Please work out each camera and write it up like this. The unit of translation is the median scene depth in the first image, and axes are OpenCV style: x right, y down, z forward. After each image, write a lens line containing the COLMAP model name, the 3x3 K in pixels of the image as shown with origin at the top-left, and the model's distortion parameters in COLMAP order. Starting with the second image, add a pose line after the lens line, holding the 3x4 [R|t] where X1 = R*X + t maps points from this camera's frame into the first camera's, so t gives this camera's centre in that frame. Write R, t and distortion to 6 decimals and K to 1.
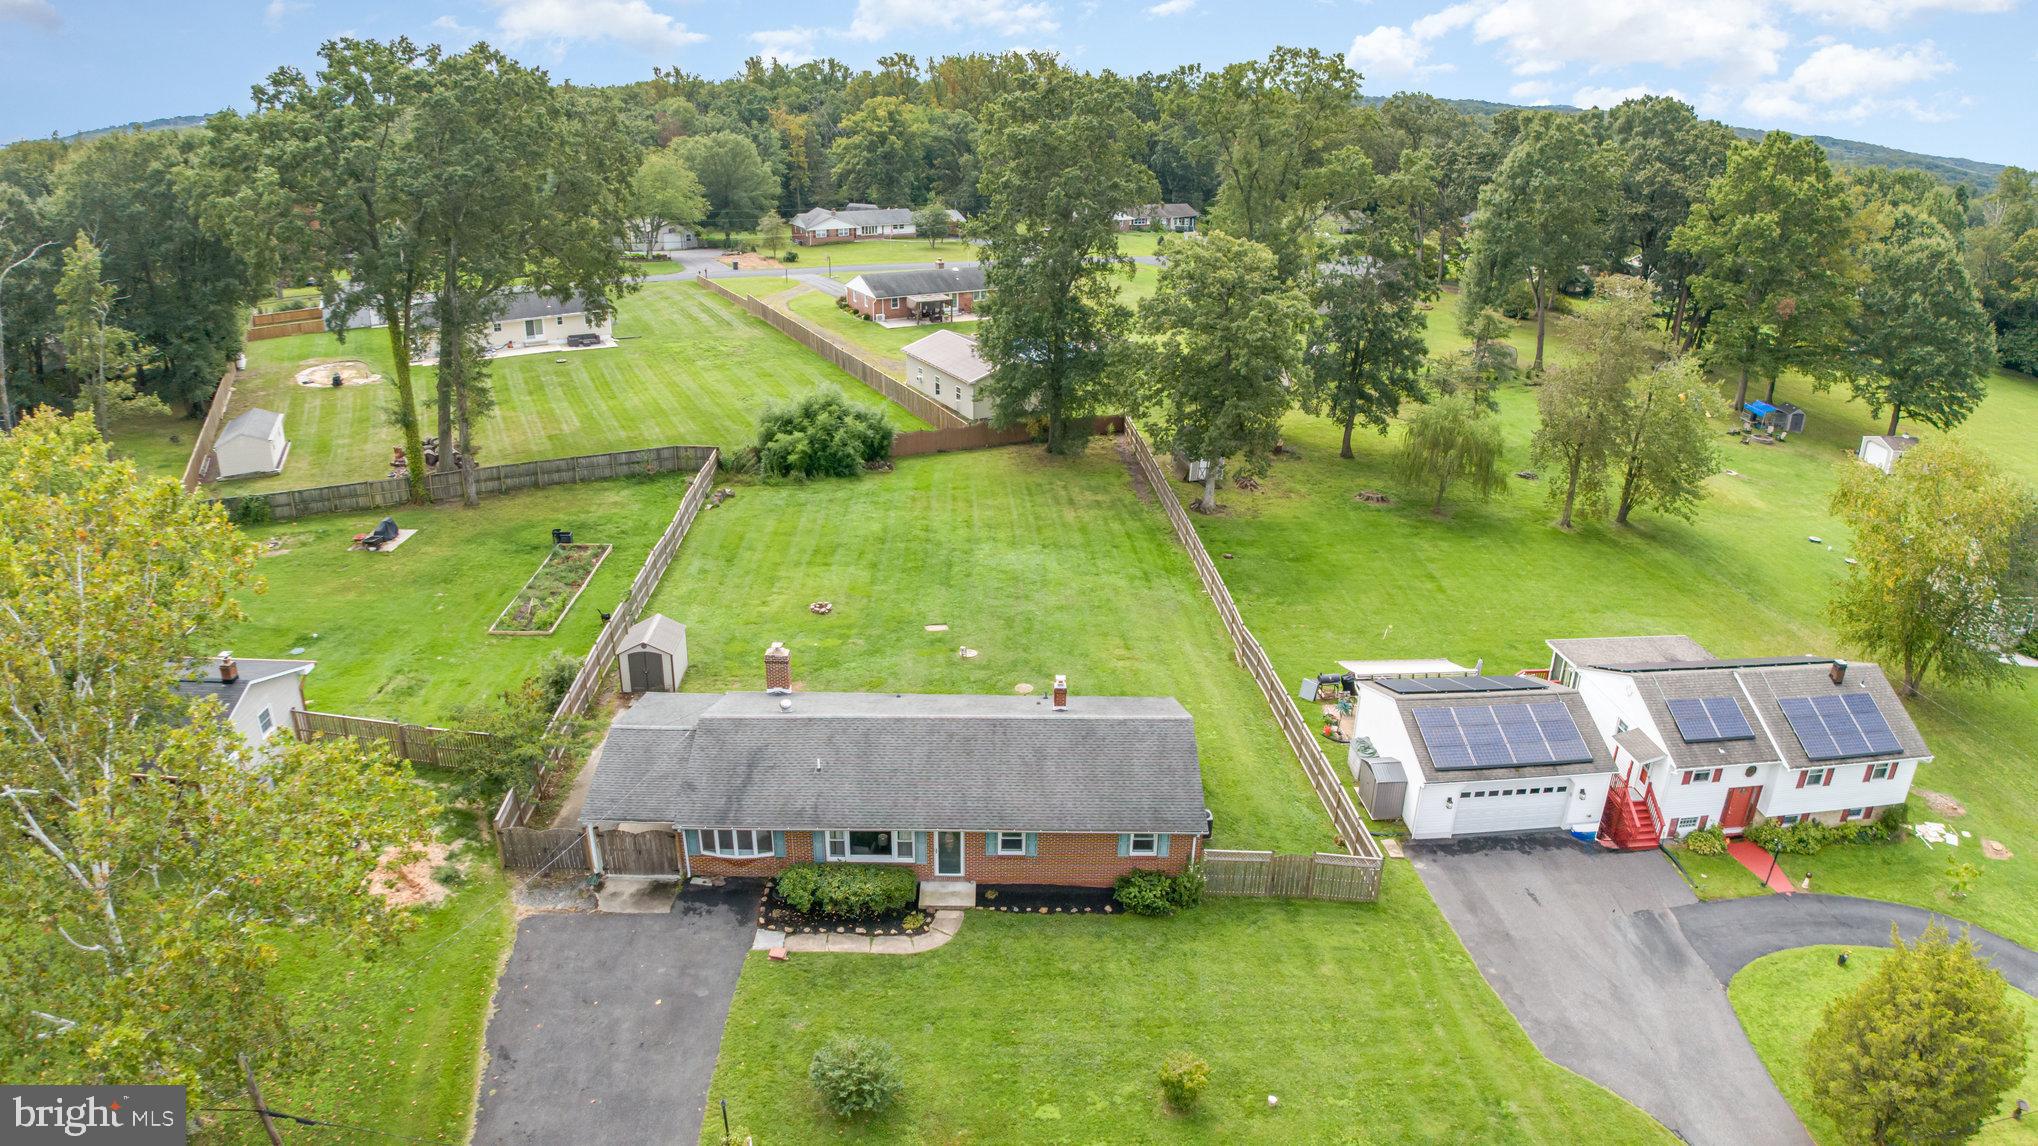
lens RADIAL K [[1261.9, 0, 1019.0], [0, 1261.9, 573.0], [0, 0, 1]] dist [-0.185841, 0.020843]
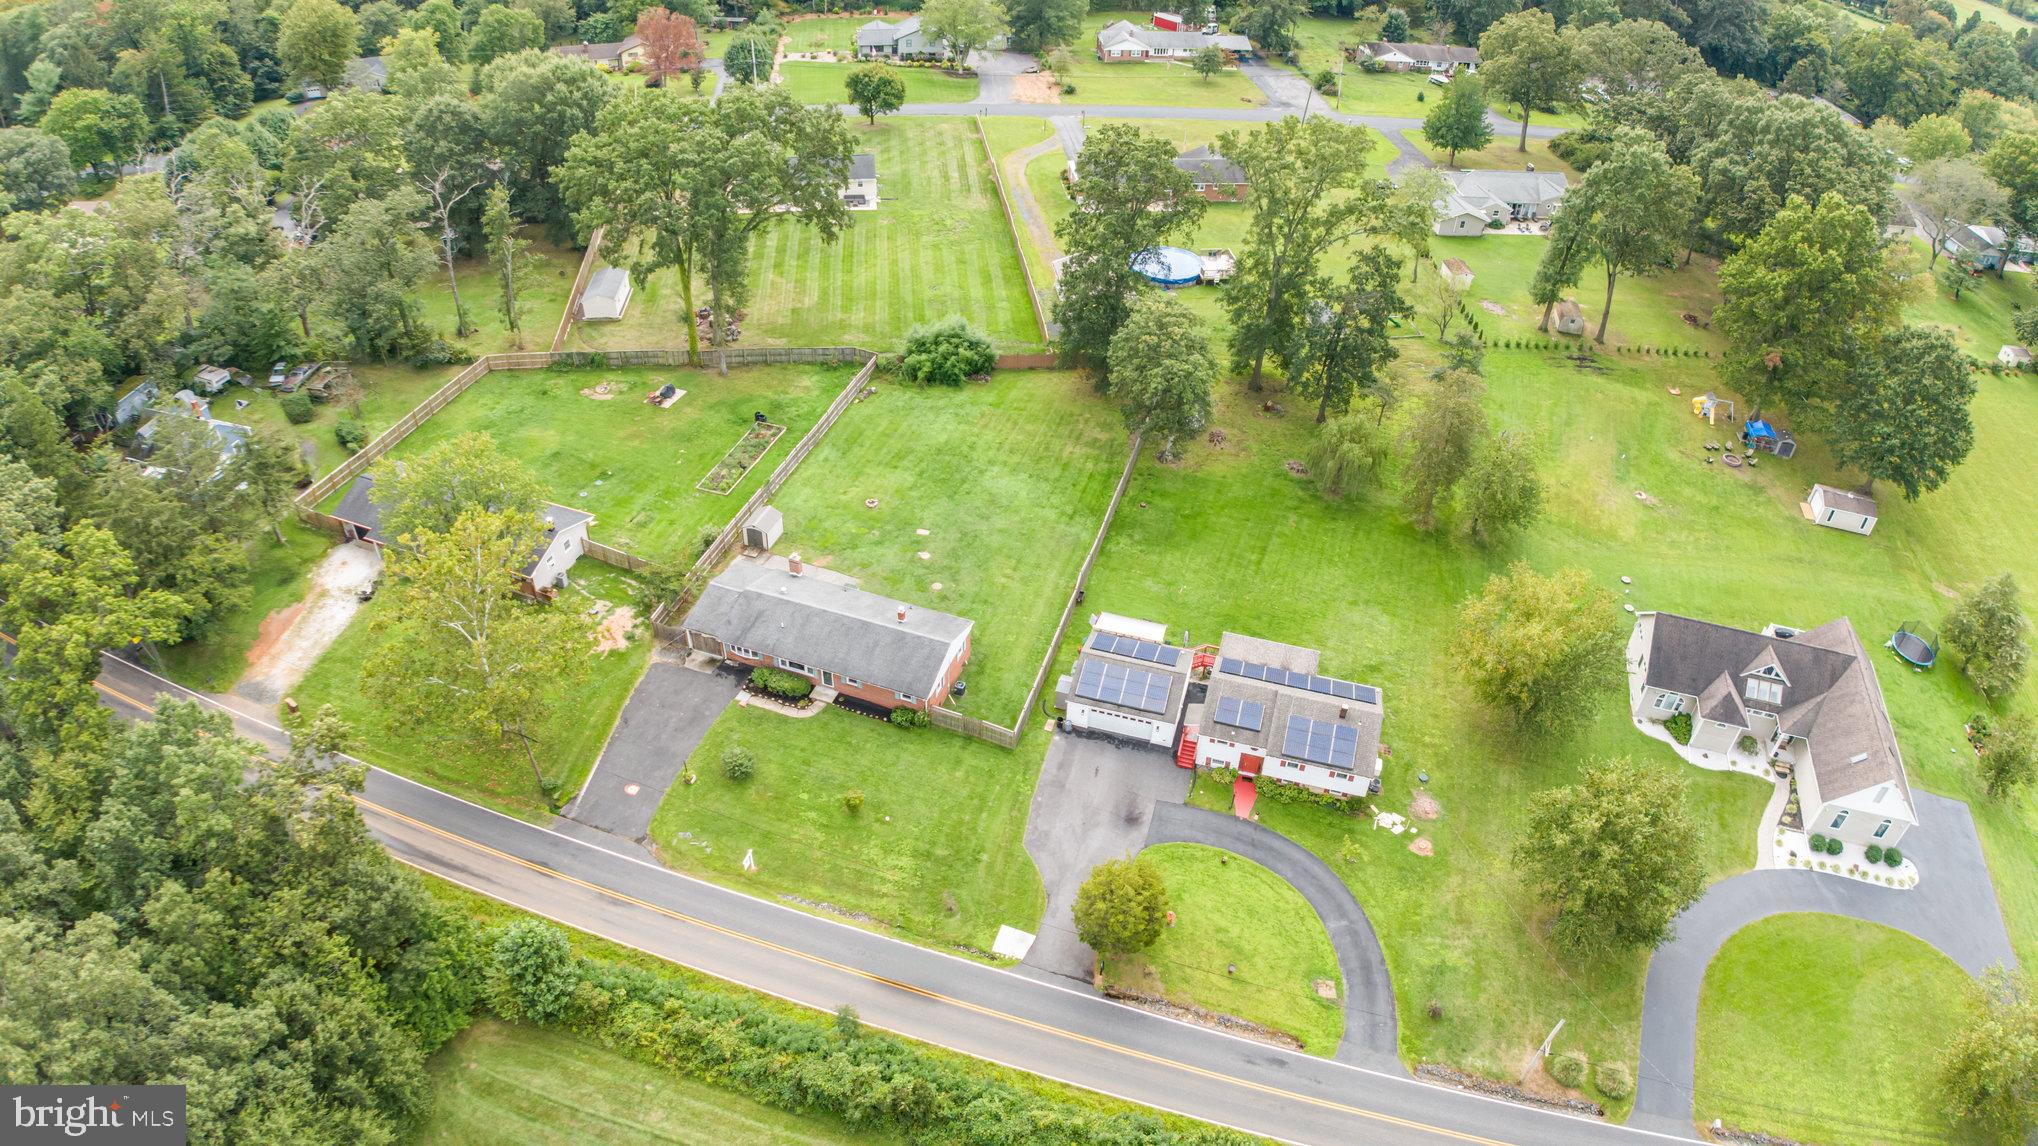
lens RADIAL K [[1261.9, 0, 1019.0], [0, 1261.9, 573.0], [0, 0, 1]] dist [-0.185841, 0.020843]
pose [[0.935595, 0.229557, -0.268265, 0.822088], [-0.147099, 0.944140, 0.294891, -0.663206], [0.320974, -0.236437, 0.917100, -0.907962]]
